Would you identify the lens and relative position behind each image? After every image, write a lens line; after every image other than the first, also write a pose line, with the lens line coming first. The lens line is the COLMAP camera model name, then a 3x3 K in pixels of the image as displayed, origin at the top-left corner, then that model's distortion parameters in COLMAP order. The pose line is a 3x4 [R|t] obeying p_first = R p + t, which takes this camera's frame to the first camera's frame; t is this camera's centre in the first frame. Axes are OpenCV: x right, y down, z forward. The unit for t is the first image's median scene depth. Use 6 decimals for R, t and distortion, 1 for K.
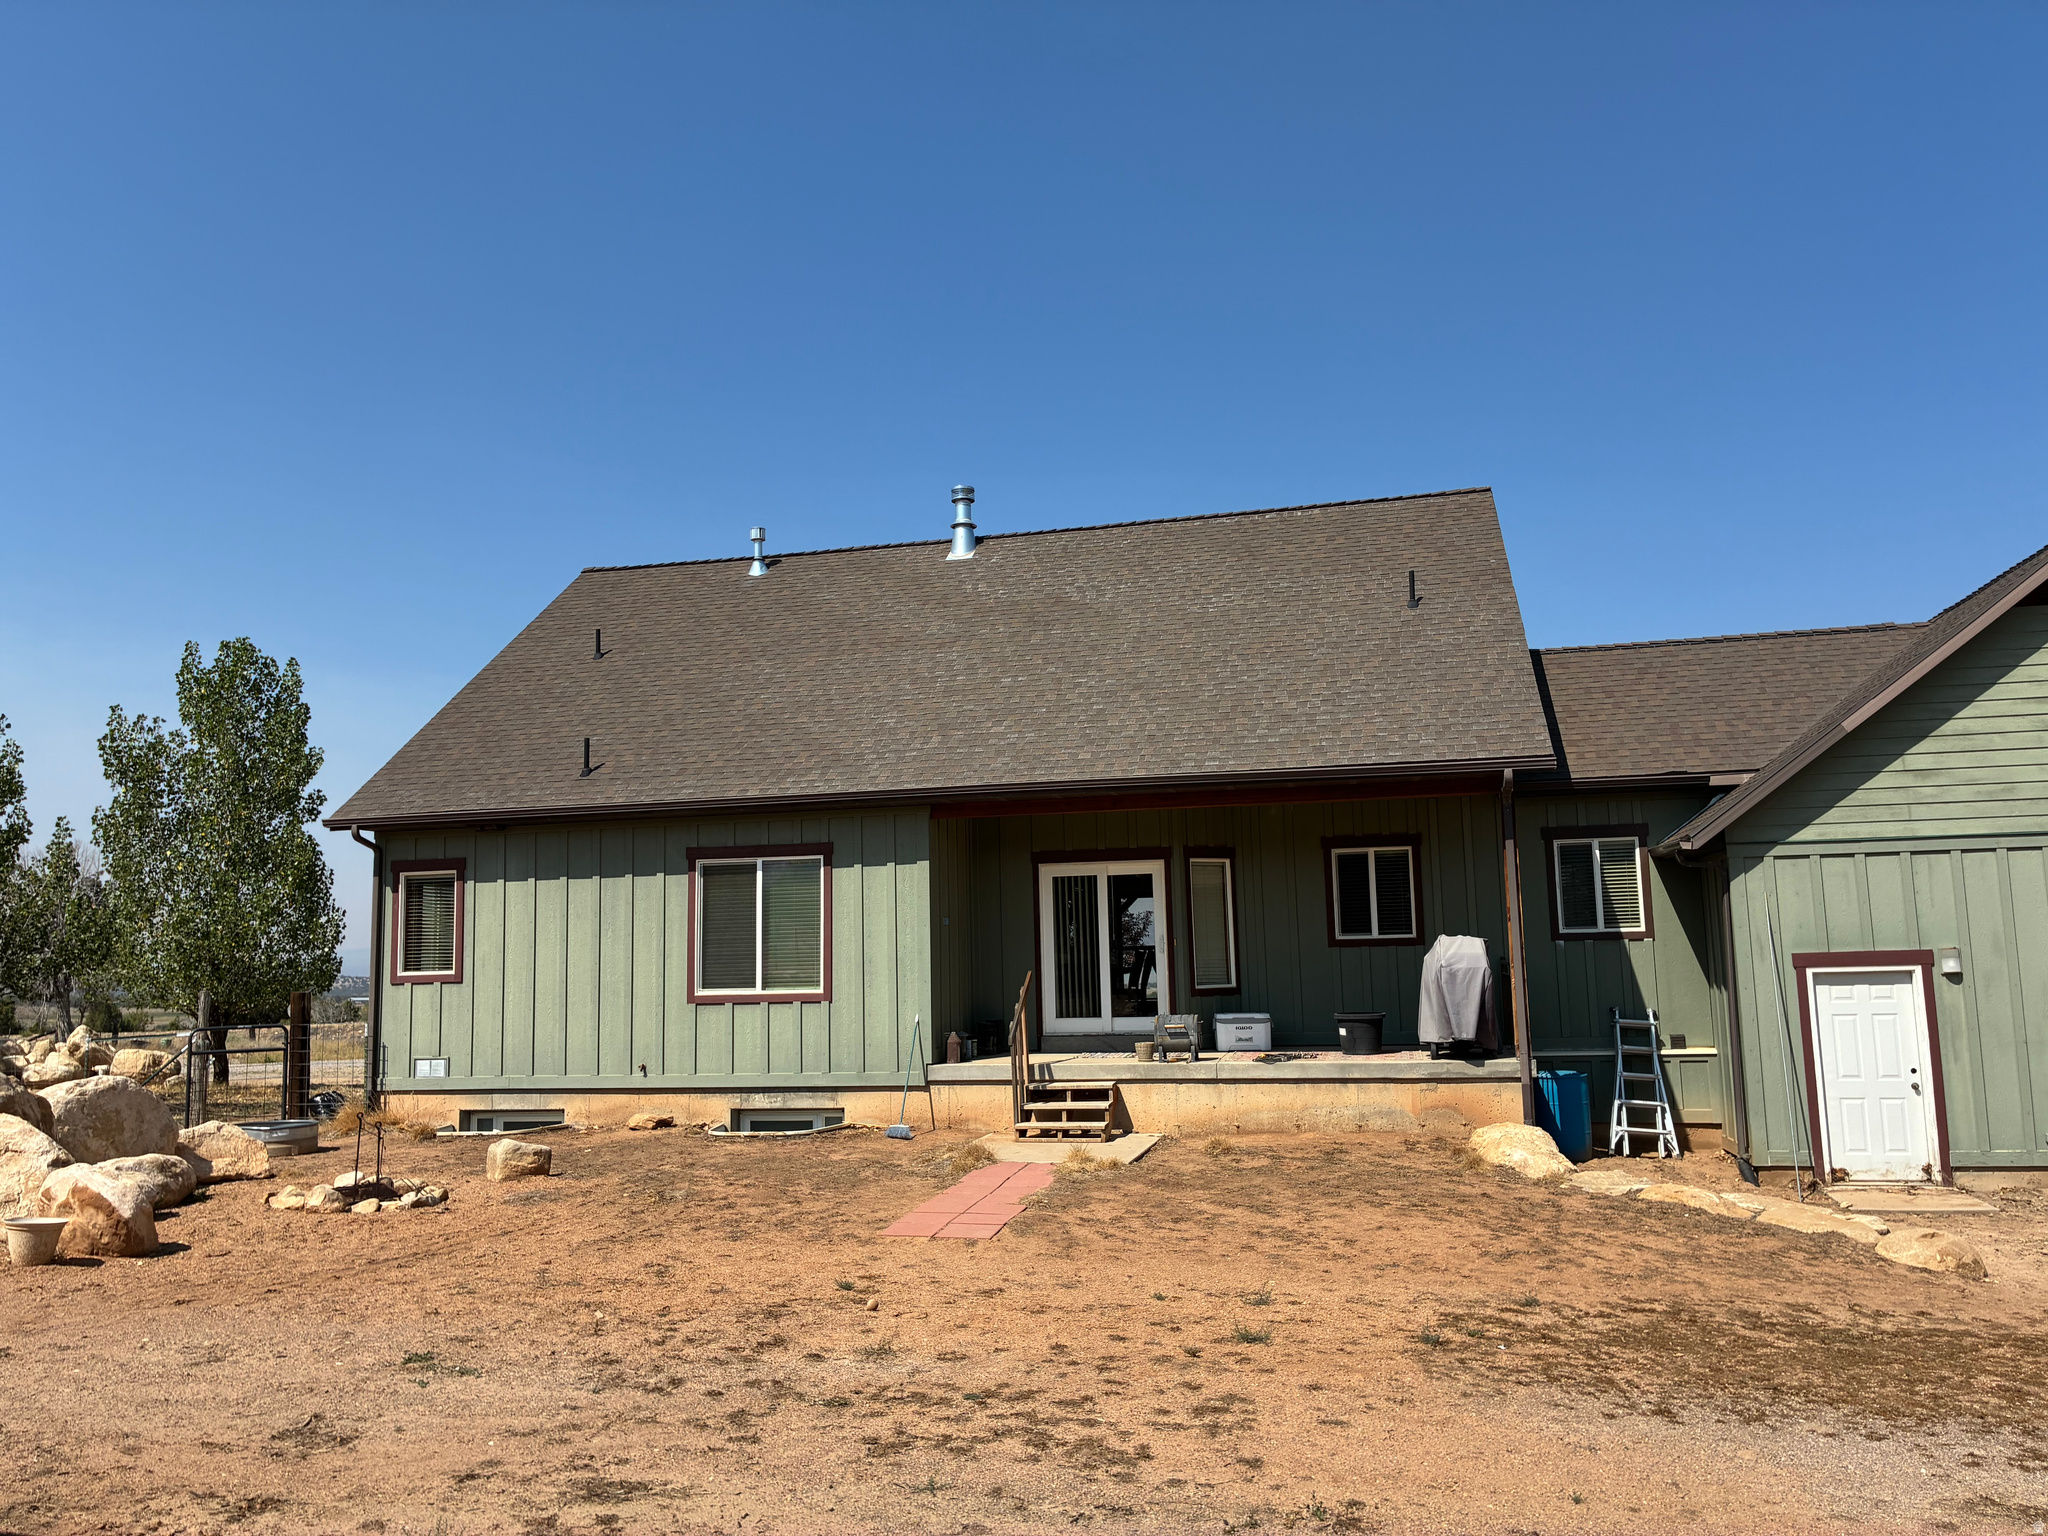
lens RADIAL K [[1556.4, 0, 1031.8], [0, 1556.4, 770.9], [0, 0, 1]] dist [0.015383, 0.005135]
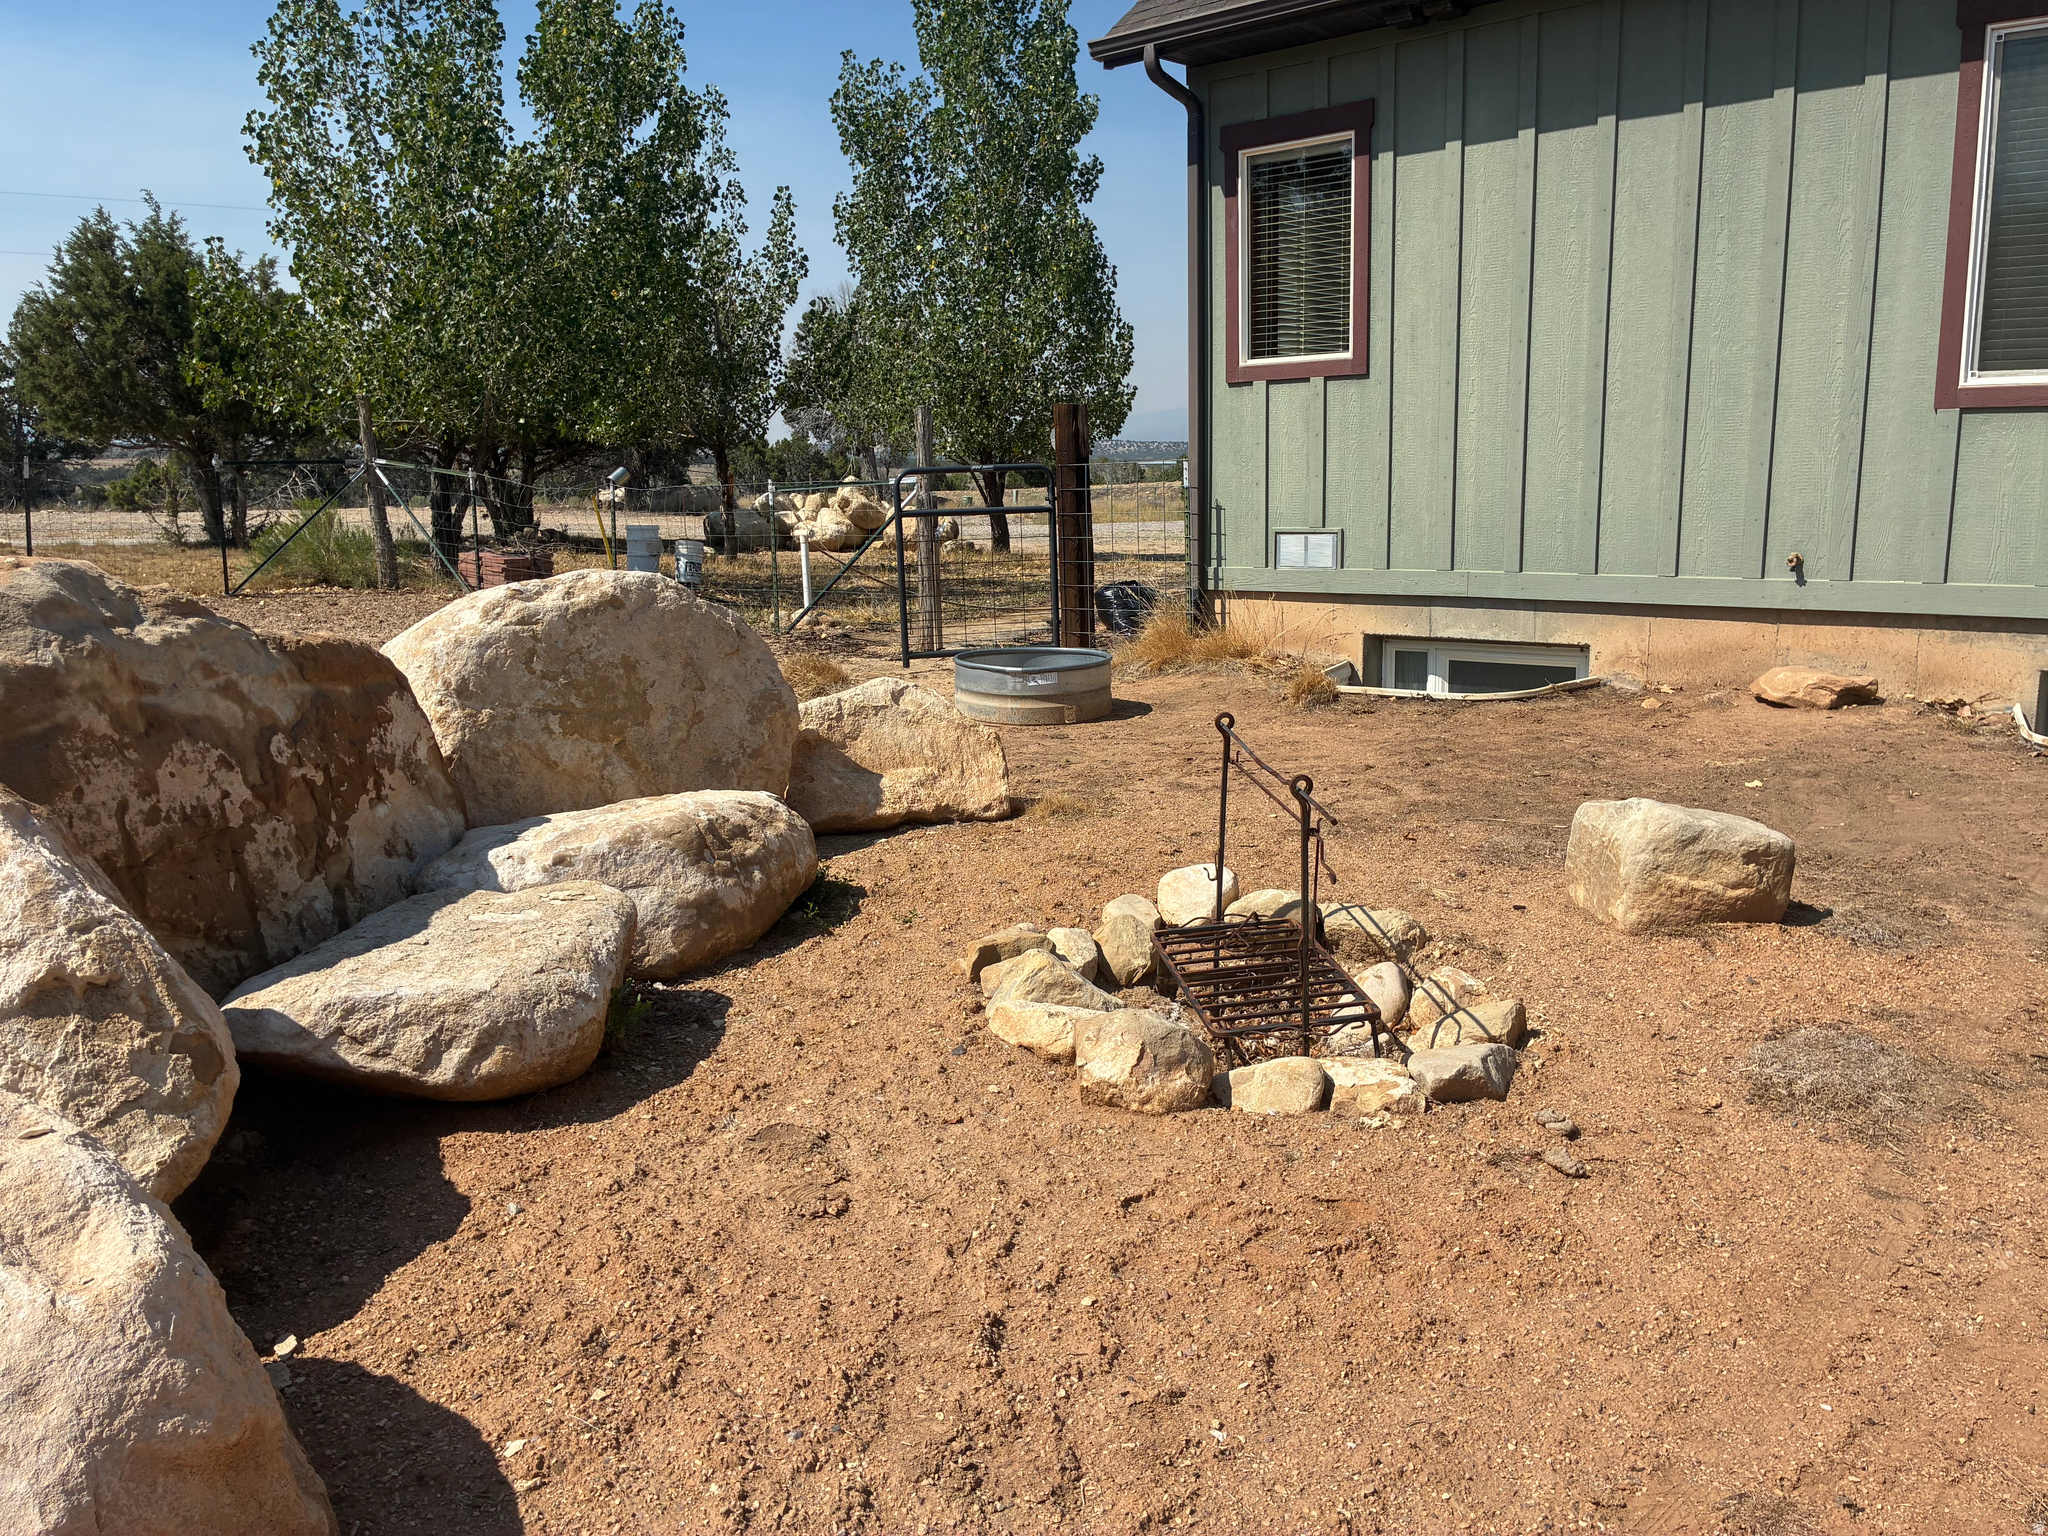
lens RADIAL K [[1547.3, 0, 1014.3], [0, 1547.3, 766.7], [0, 0, 1]] dist [0.094046, -0.138029]
pose [[0.885091, 0.090044, -0.456625, -0.231268], [0.066348, 0.946675, 0.315283, 0.090824], [0.460665, -0.309351, 0.831920, 0.511831]]
